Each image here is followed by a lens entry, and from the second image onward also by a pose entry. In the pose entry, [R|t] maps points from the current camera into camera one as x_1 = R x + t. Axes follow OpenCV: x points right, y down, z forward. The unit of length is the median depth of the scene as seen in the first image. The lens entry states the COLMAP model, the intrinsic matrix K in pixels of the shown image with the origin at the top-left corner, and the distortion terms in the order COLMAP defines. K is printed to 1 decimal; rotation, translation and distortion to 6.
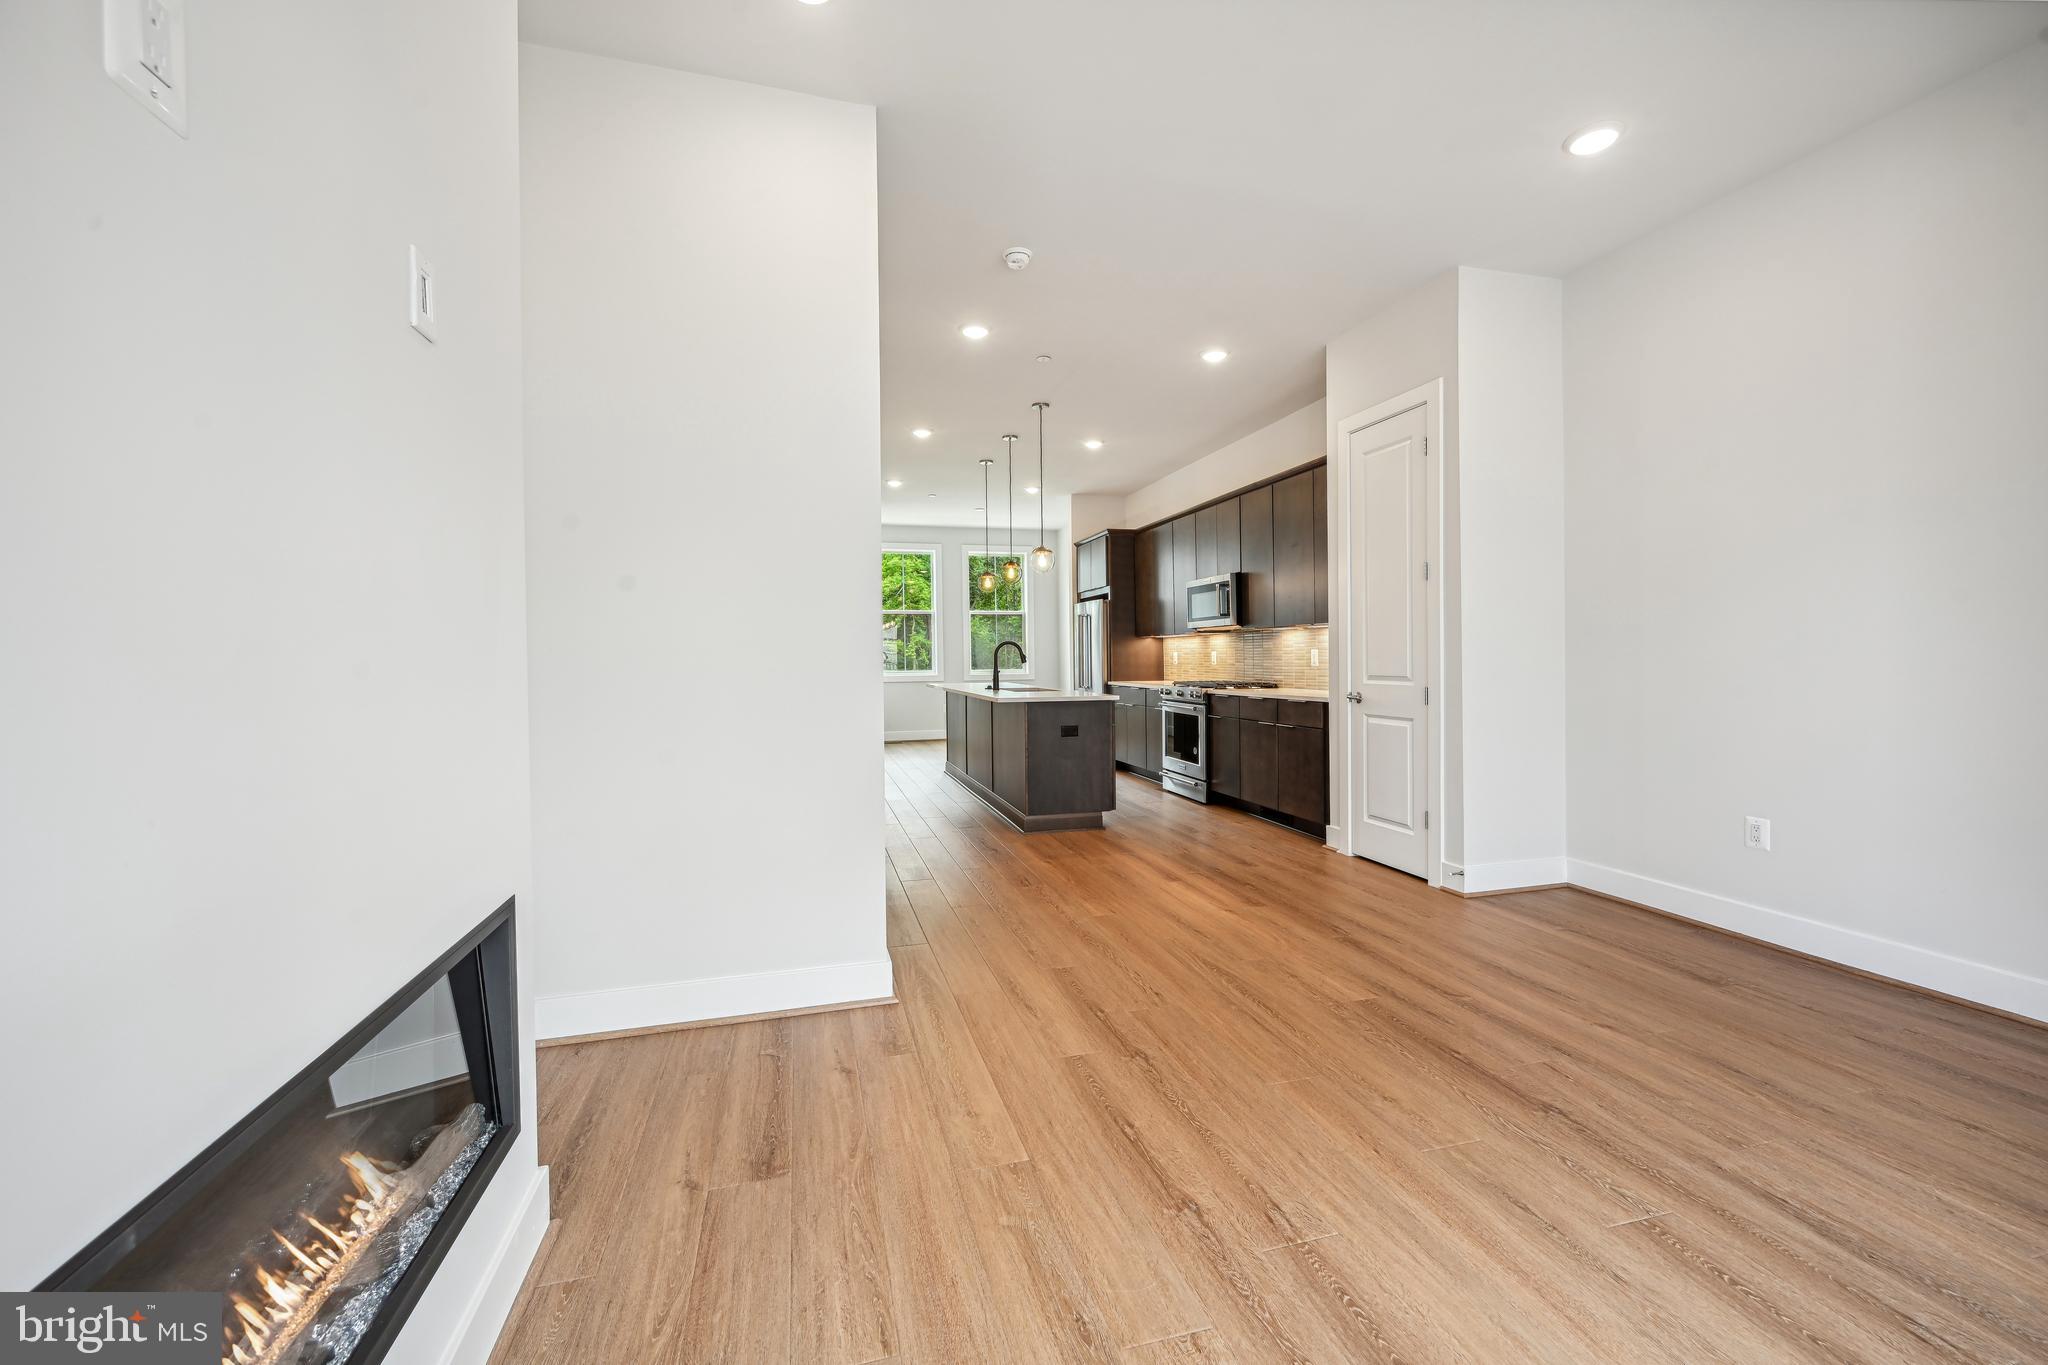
lens RADIAL K [[823.6, 0, 1022.3], [0, 823.6, 676.4], [0, 0, 1]] dist [0.003409, 0.000515]
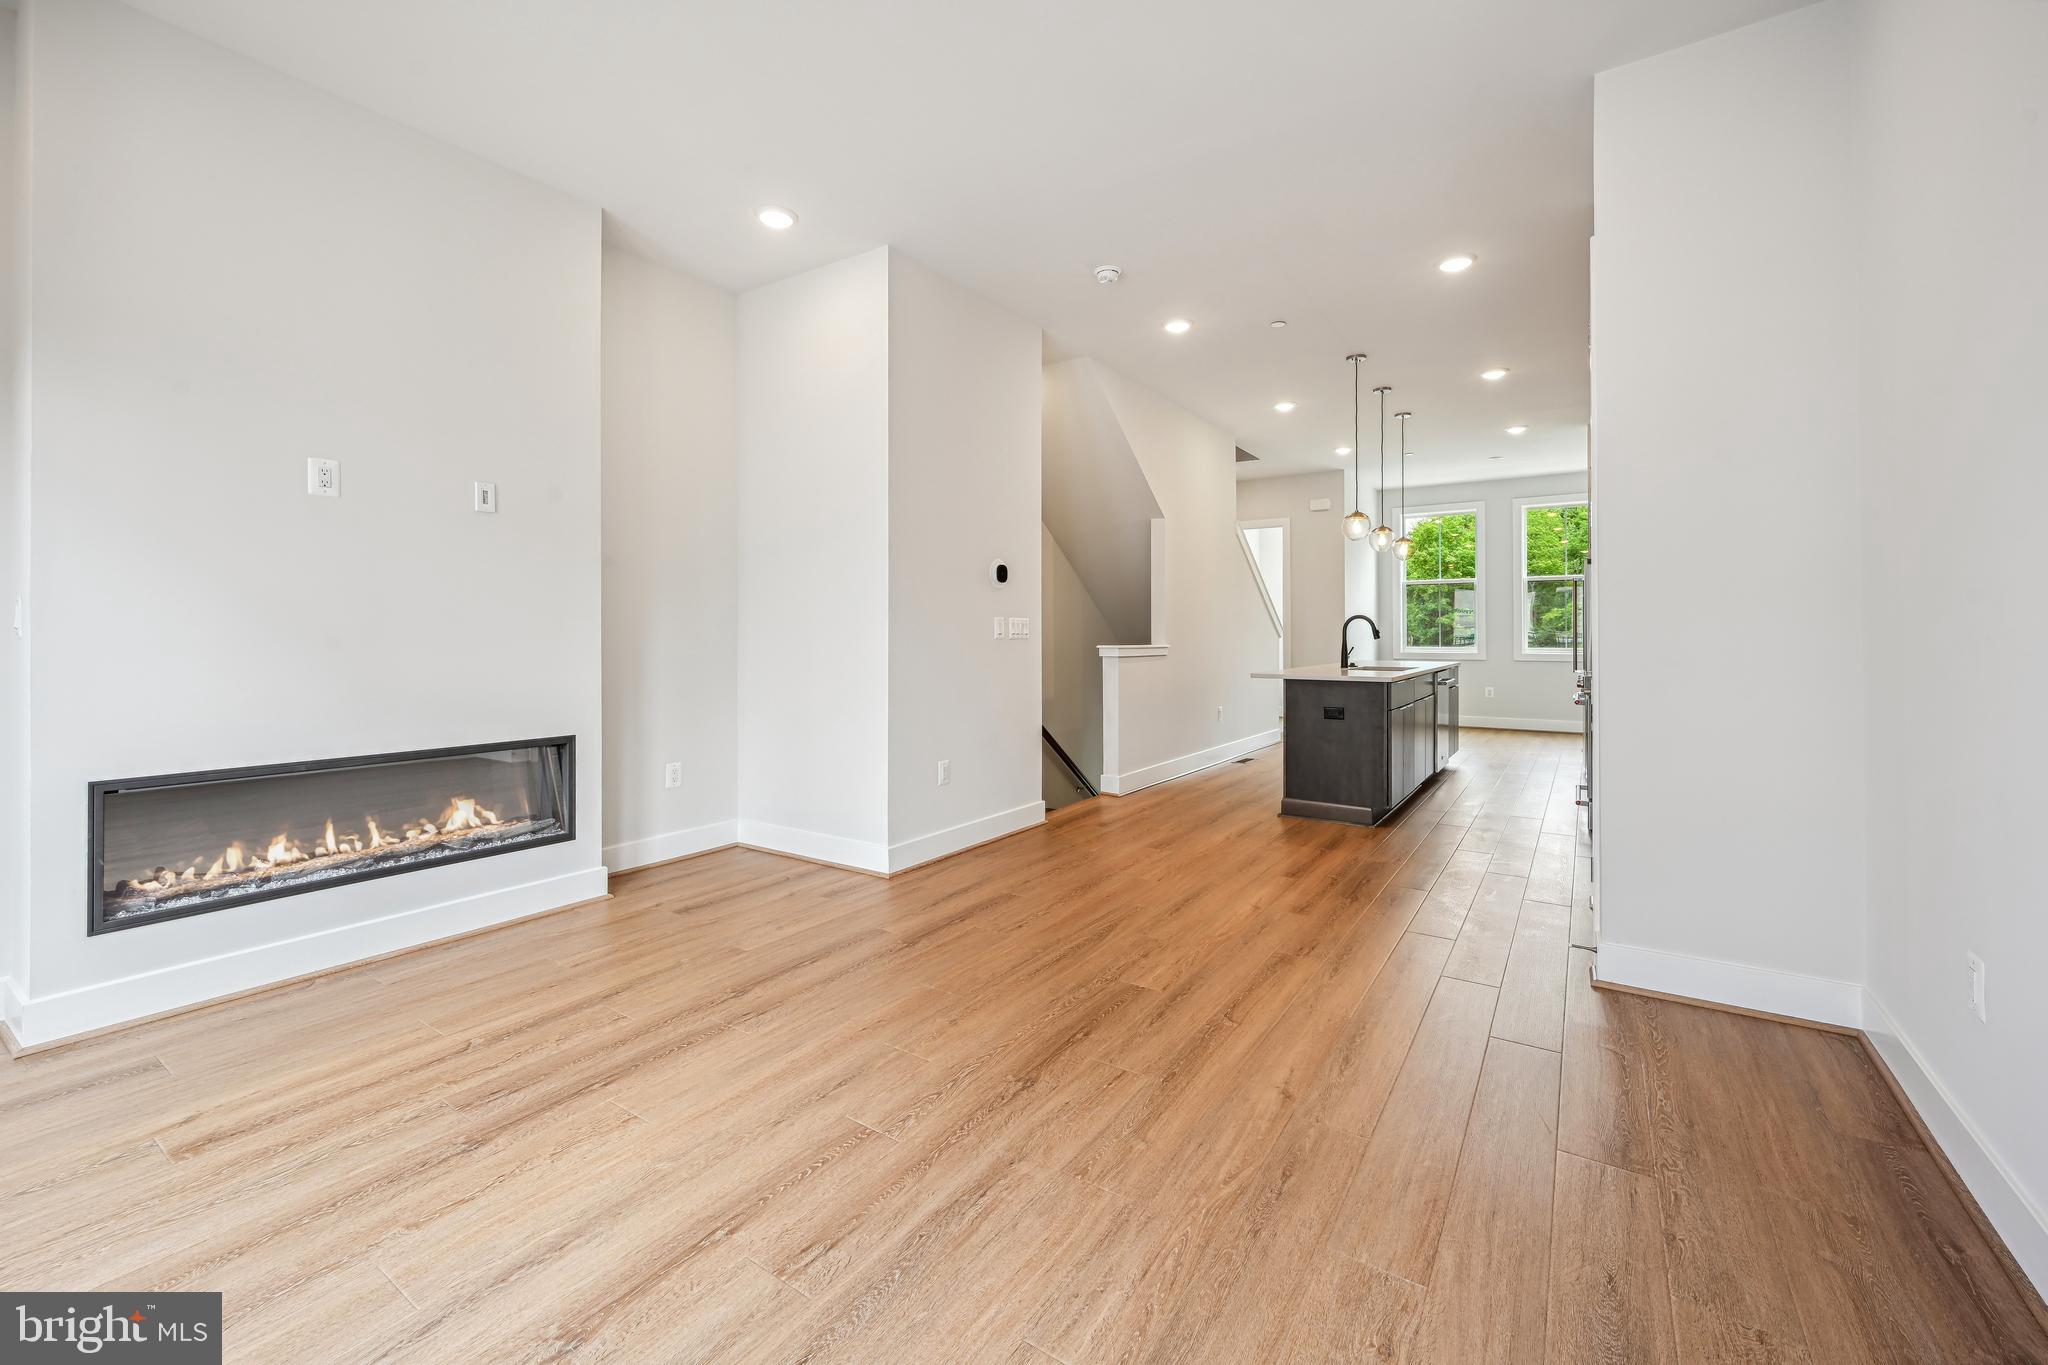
lens RADIAL K [[823.6, 0, 1022.3], [0, 823.6, 676.4], [0, 0, 1]] dist [0.003409, 0.000515]
pose [[0.644388, 0.043426, -0.763464, 1.251182], [-0.019295, 0.998992, 0.040538, -0.019227], [0.764455, -0.011392, 0.644576, 0.305294]]
